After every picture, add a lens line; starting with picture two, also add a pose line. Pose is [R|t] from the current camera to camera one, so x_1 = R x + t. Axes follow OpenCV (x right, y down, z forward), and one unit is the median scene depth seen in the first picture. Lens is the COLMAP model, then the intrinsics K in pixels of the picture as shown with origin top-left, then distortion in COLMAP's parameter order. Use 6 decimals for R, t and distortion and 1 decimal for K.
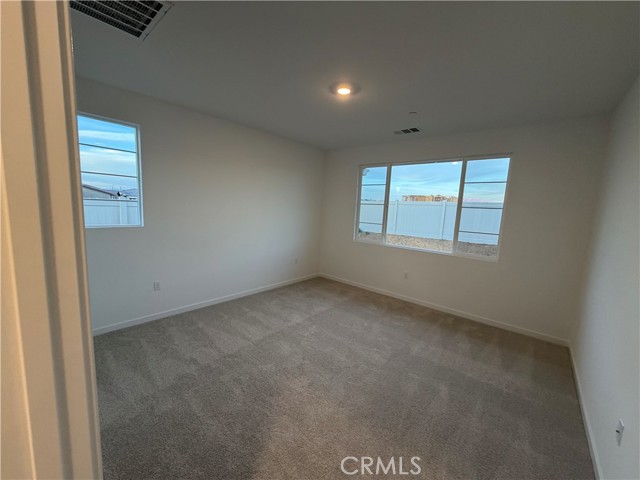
lens RADIAL K [[257.0, 0, 321.5], [0, 257.0, 239.1], [0, 0, 1]] dist [-0.000556, 0.000177]
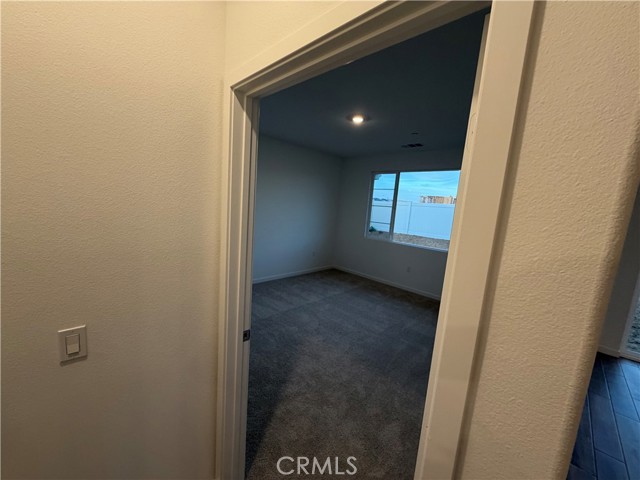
lens RADIAL K [[257.0, 0, 320.2], [0, 257.0, 242.0], [0, 0, 1]] dist [-0.000556, 0.000177]
pose [[0.997366, 0.036215, -0.062840, 0.000273], [-0.034971, 0.999172, 0.020789, 0.013107], [0.063541, -0.018537, 0.997807, -0.216469]]
